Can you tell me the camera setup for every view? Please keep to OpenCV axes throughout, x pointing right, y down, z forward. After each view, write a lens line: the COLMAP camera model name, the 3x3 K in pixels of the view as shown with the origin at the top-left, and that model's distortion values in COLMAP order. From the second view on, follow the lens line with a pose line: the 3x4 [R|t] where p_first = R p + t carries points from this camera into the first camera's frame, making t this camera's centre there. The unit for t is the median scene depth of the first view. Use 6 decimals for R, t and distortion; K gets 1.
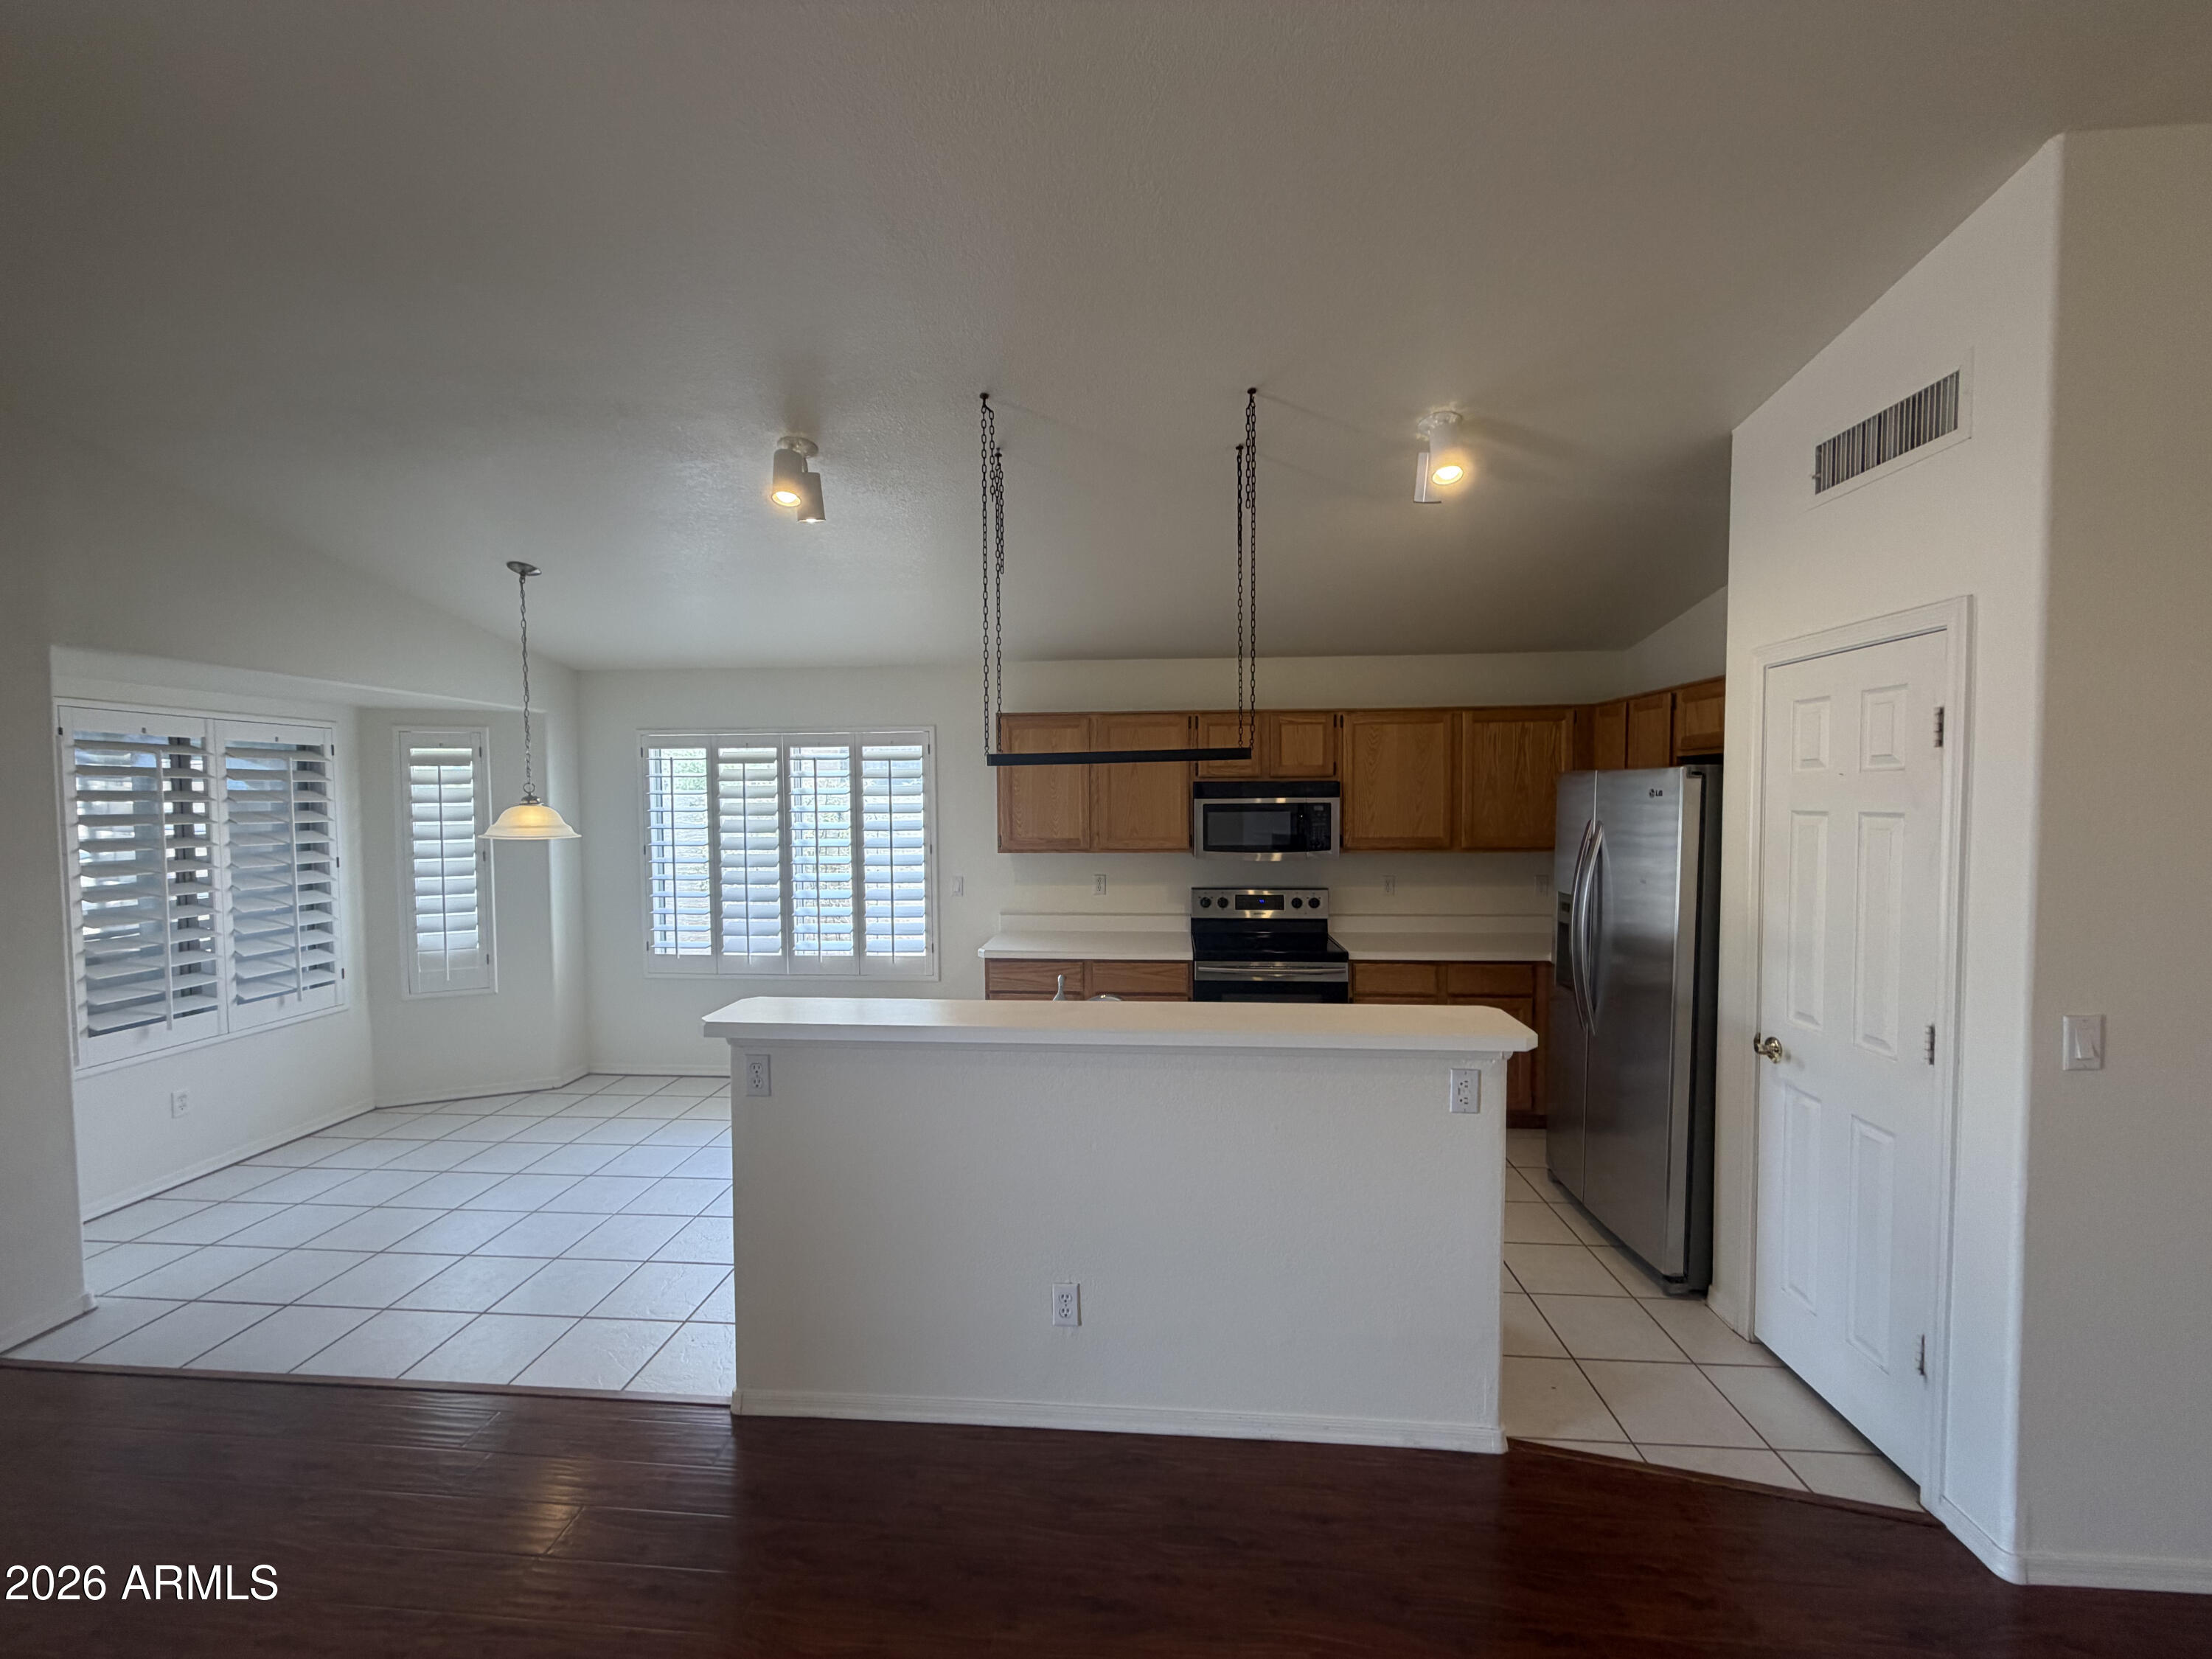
lens RADIAL K [[884.0, 0, 1096.4], [0, 884.0, 833.0], [0, 0, 1]] dist [-0.001228, 0.000469]
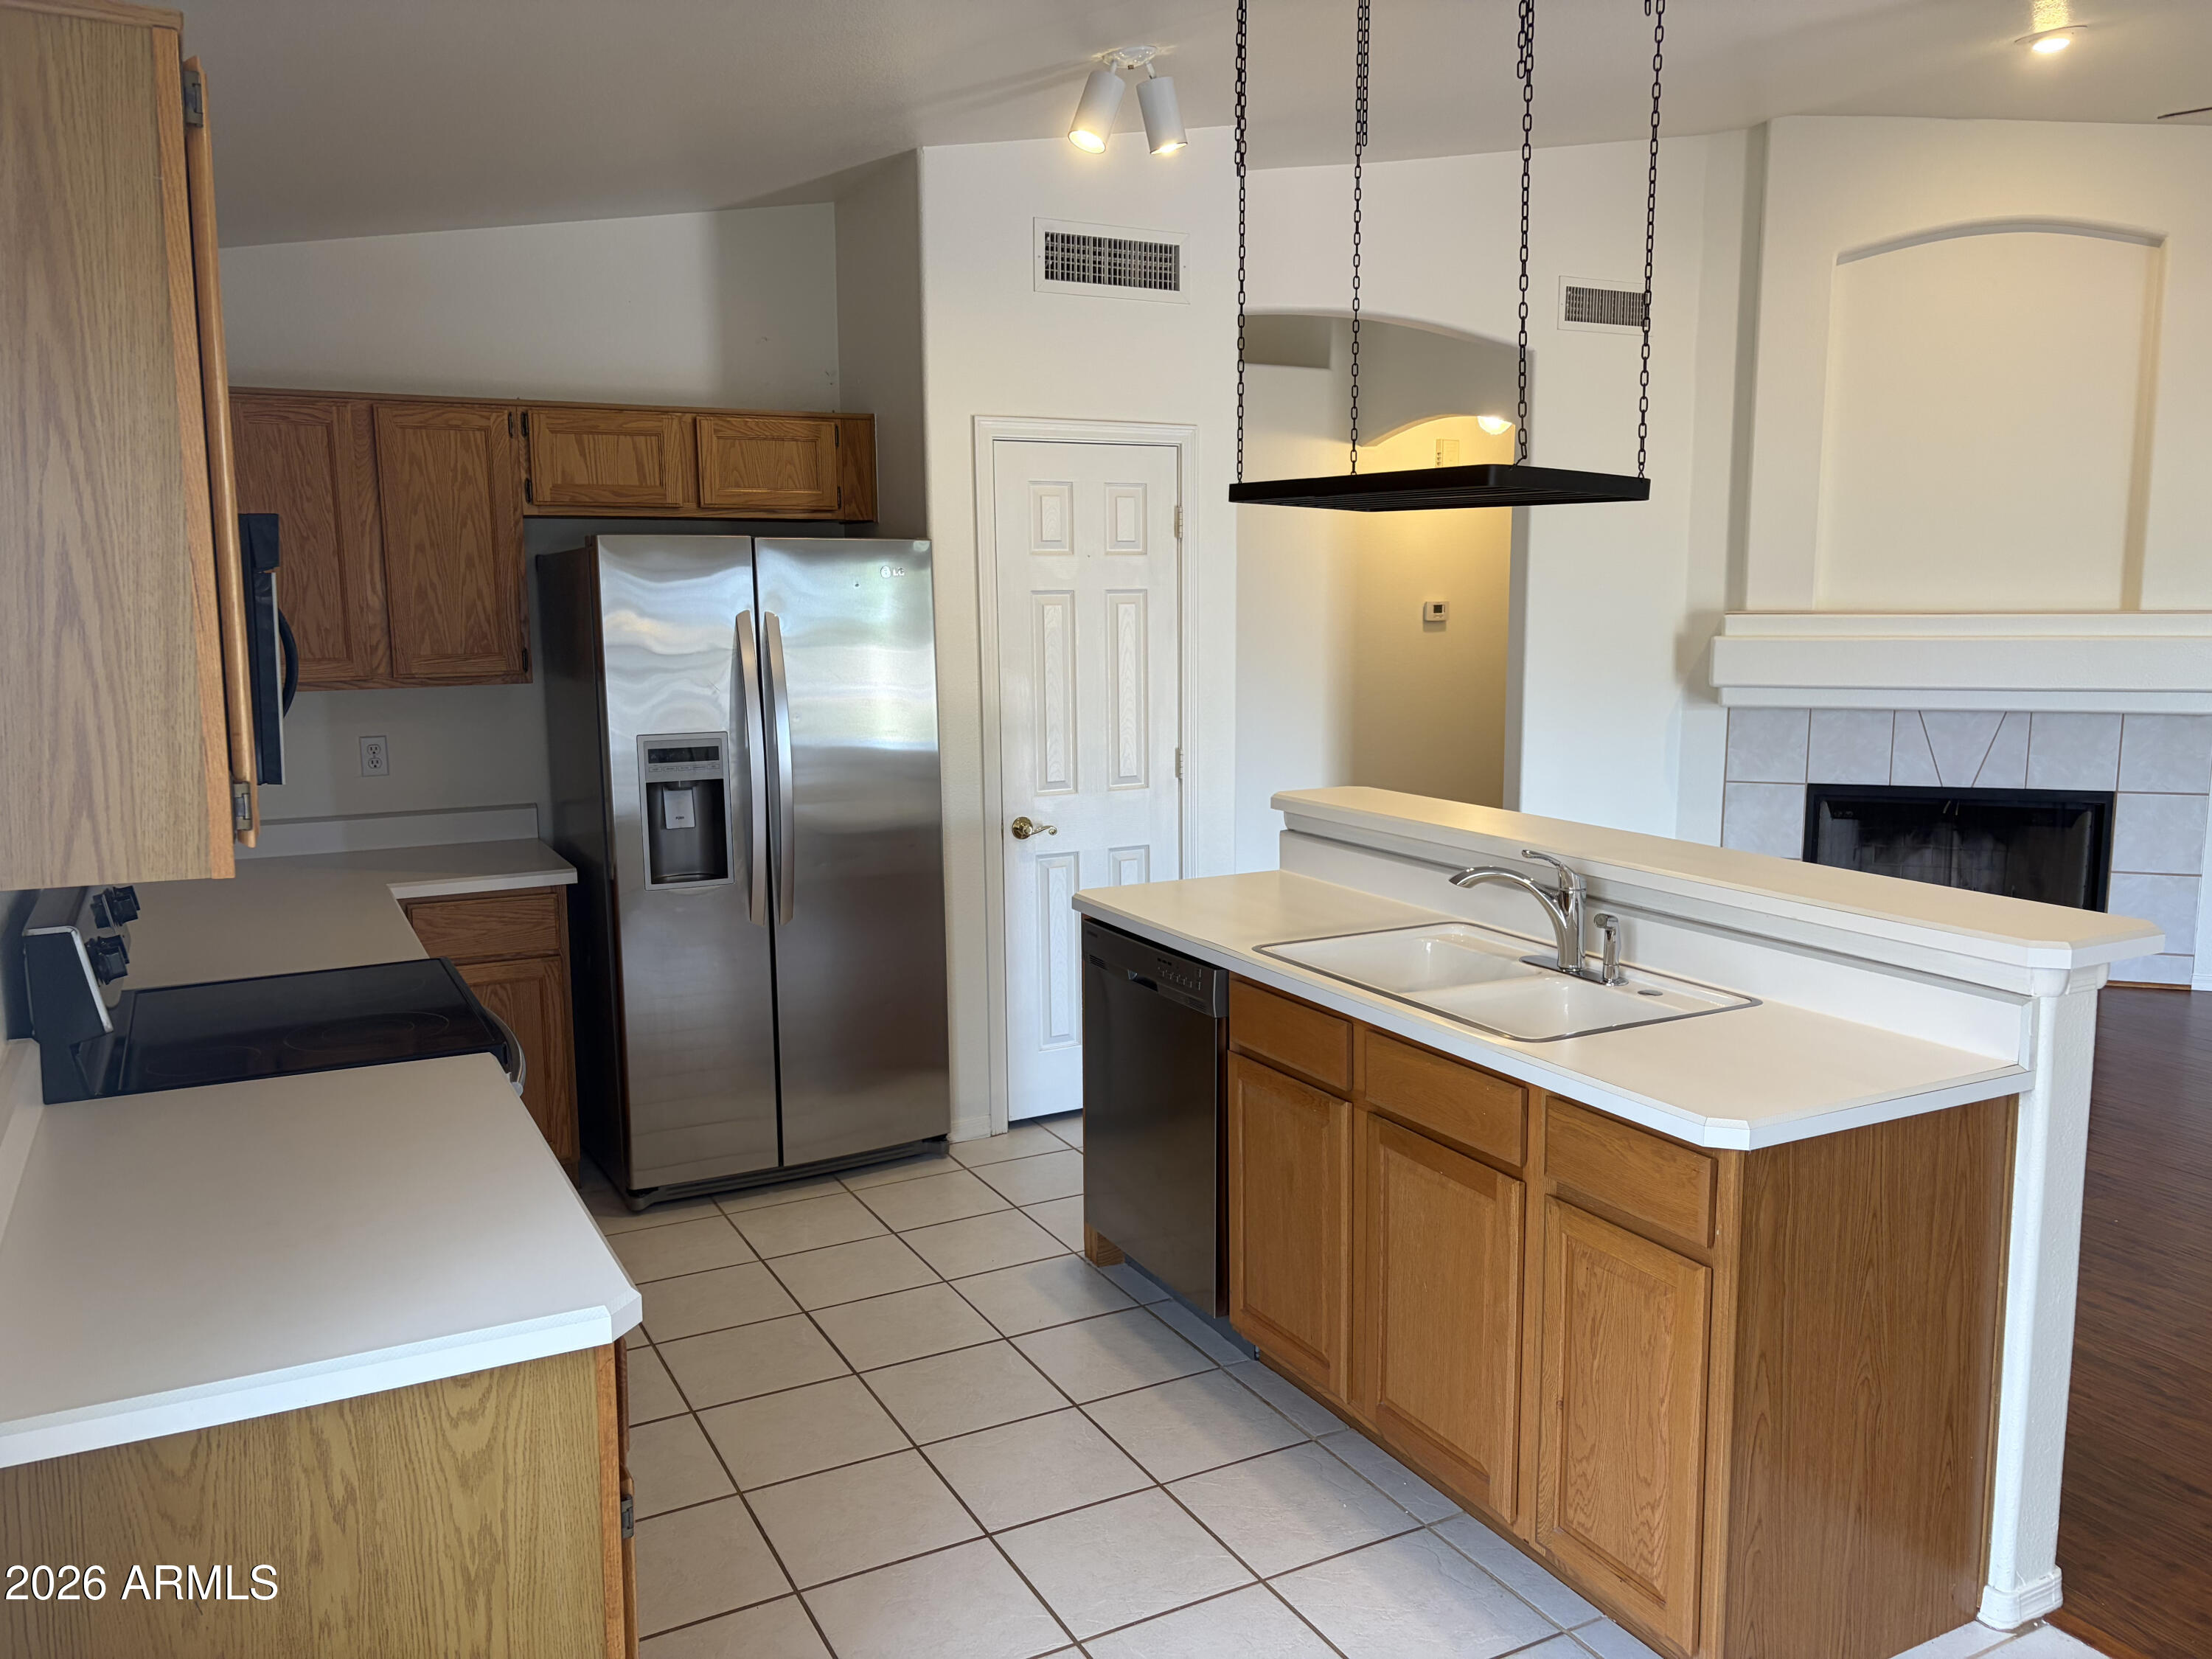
lens RADIAL K [[1676.1, 0, 1107.3], [0, 1676.1, 827.0], [0, 0, 1]] dist [0.025946, -0.007107]
pose [[-0.539007, -0.110163, 0.835066, -0.497090], [0.047244, 0.985896, 0.160555, -0.033825], [-0.840975, 0.125992, -0.526200, 1.079026]]
